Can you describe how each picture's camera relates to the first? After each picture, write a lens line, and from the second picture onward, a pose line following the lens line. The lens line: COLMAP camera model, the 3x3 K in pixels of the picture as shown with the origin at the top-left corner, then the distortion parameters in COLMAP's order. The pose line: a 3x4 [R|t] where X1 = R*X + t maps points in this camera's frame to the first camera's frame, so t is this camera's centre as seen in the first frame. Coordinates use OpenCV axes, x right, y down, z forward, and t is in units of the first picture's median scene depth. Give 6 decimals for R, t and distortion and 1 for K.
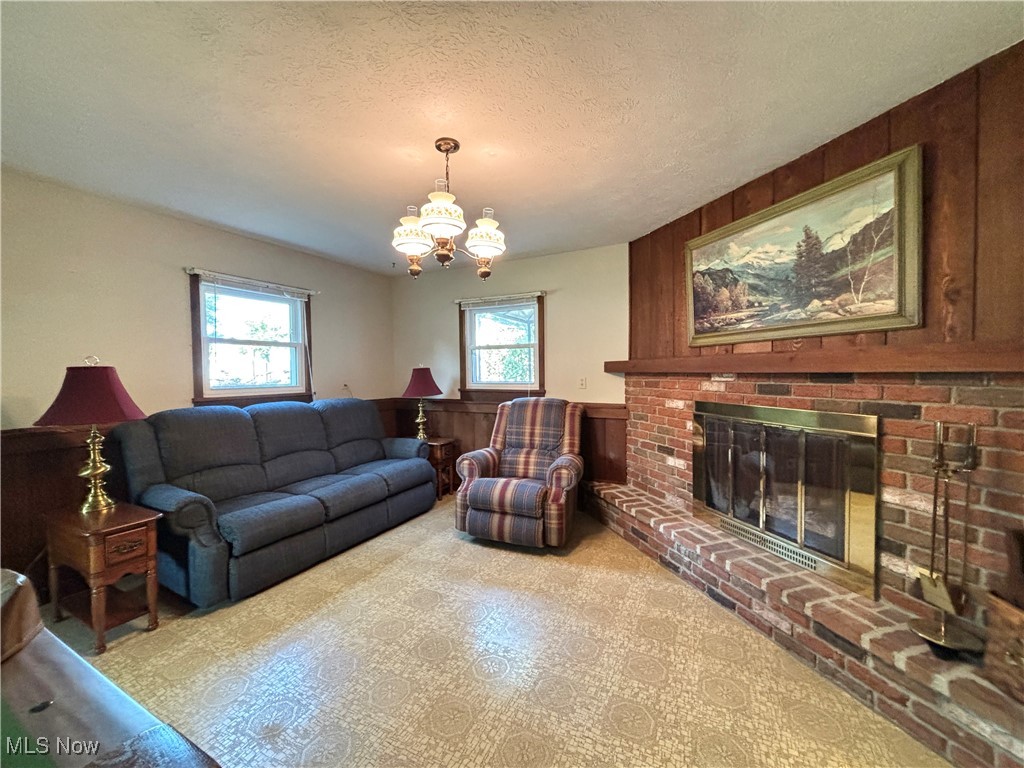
lens RADIAL K [[411.9, 0, 511.7], [0, 411.9, 383.5], [0, 0, 1]] dist [-0.004327, -0.000473]
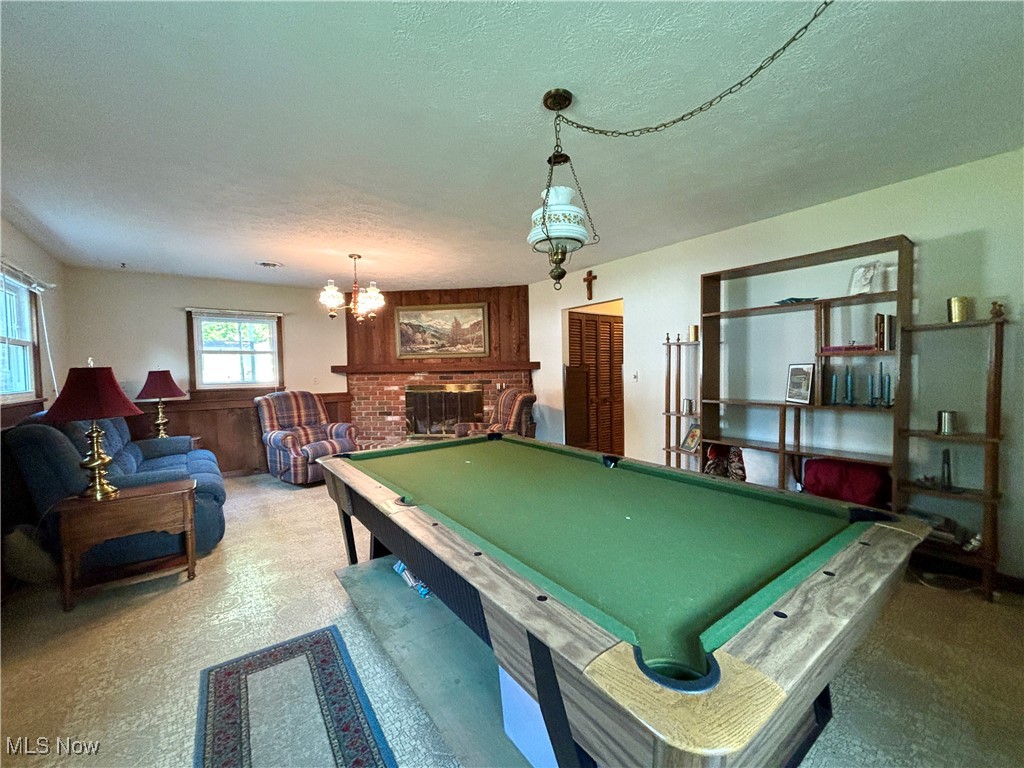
lens RADIAL K [[411.9, 0, 513.2], [0, 411.9, 385.8], [0, 0, 1]] dist [-0.004327, -0.000473]
pose [[0.454961, -0.039962, 0.889614, -1.194591], [0.039393, 0.998918, 0.024726, 0.014859], [-0.889640, 0.023796, 0.456043, -0.441413]]
